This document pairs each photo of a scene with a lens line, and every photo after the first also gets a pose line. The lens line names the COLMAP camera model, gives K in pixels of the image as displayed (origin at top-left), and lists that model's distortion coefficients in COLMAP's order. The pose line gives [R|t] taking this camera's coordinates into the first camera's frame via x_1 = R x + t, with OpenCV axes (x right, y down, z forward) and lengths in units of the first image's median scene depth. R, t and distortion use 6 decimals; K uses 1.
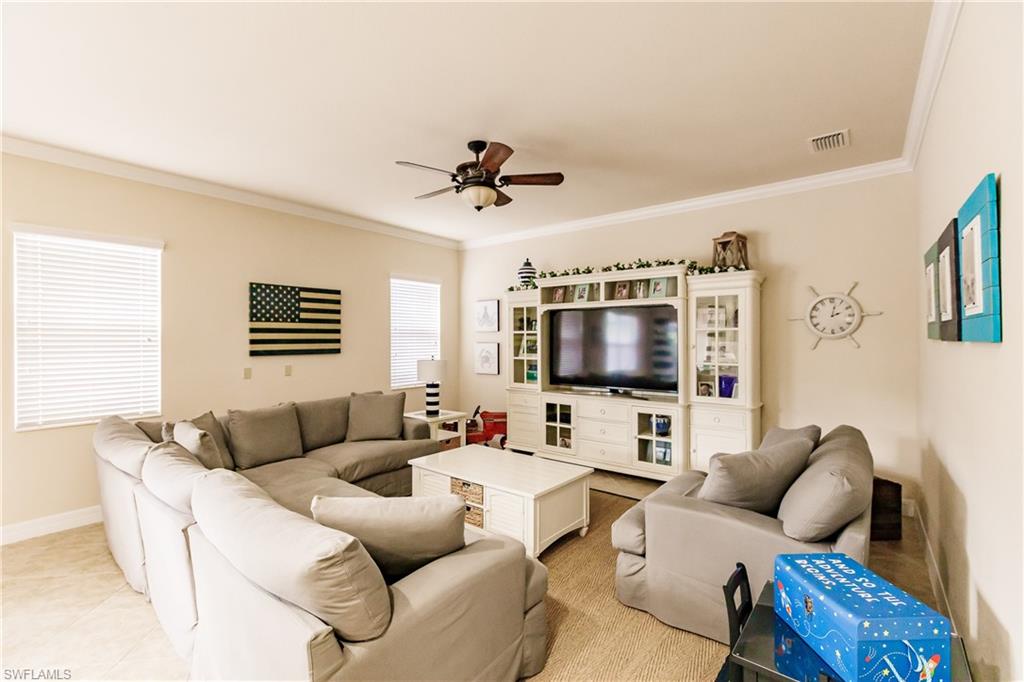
lens RADIAL K [[455.3, 0, 512.0], [0, 455.3, 341.0], [0, 0, 1]] dist [0.000868, 0.000021]
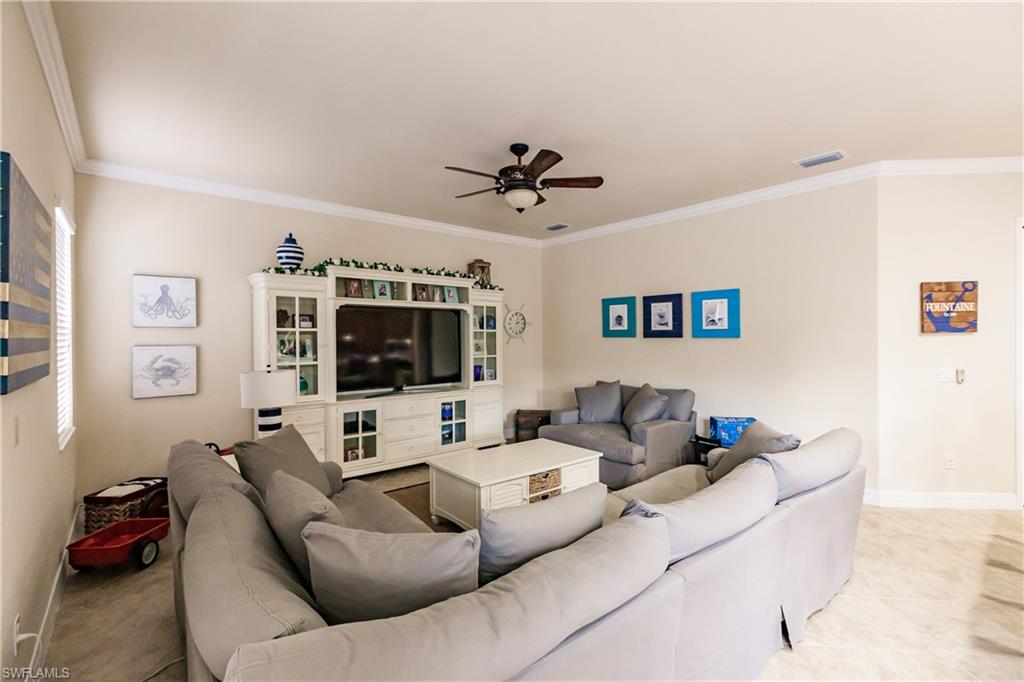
lens RADIAL K [[459.6, 0, 512.0], [0, 459.6, 341.0], [0, 0, 1]] dist [-0.001408, -0.000004]
pose [[0.214554, -0.004025, 0.976704, -0.770439], [0.009659, 0.999951, 0.001999, 0.002025], [-0.976664, 0.009005, 0.214582, 0.565459]]
